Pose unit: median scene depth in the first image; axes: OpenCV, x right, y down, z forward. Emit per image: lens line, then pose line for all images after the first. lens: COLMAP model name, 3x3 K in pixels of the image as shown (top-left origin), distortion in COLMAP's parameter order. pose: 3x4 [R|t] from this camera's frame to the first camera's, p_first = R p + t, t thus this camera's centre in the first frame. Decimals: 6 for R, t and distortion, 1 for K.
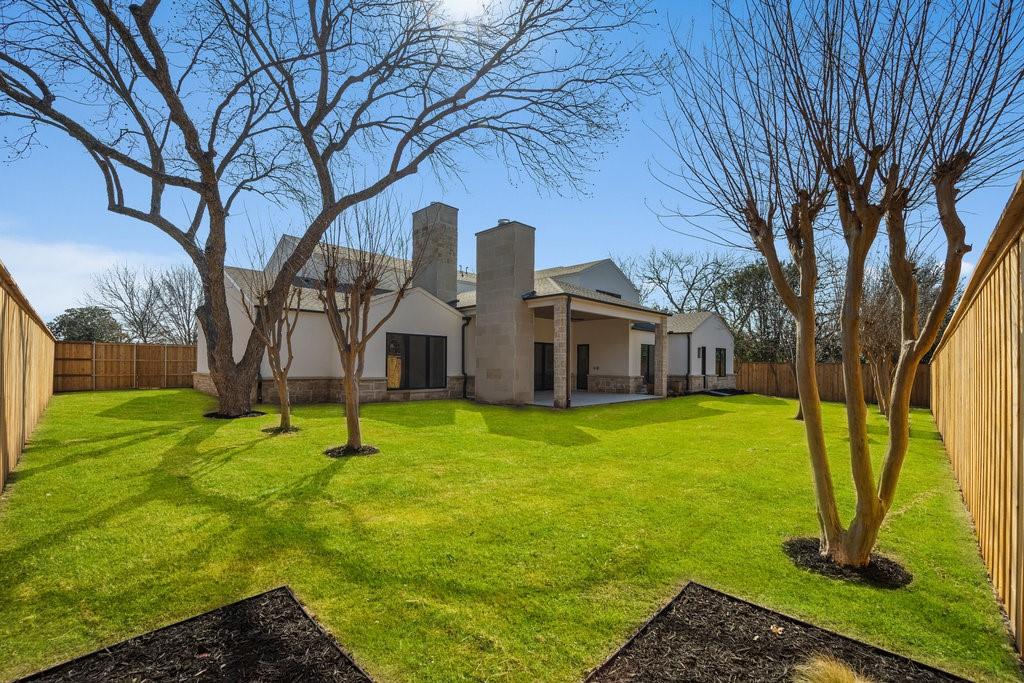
lens RADIAL K [[424.2, 0, 511.9], [0, 424.2, 356.7], [0, 0, 1]] dist [-0.000981, -0.000115]
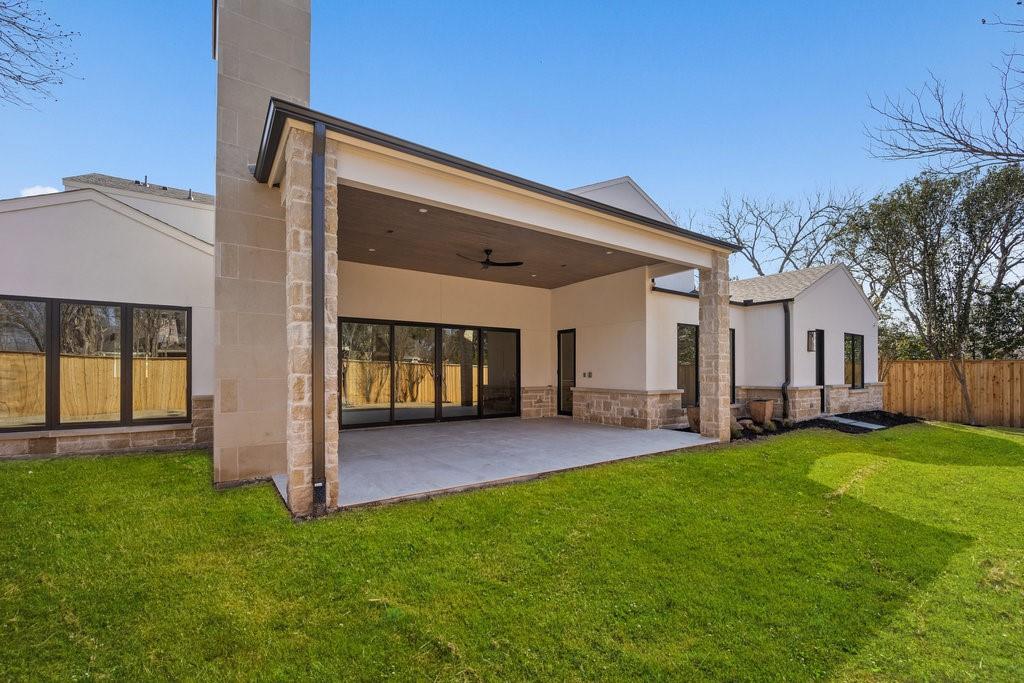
lens RADIAL K [[432.1, 0, 517.2], [0, 432.1, 366.3], [0, 0, 1]] dist [-0.001413, -0.000164]
pose [[0.985534, -0.016164, -0.168707, 0.742067], [0.016207, 0.999868, -0.001125, 0.058981], [0.168703, -0.001625, 0.985666, 1.744135]]
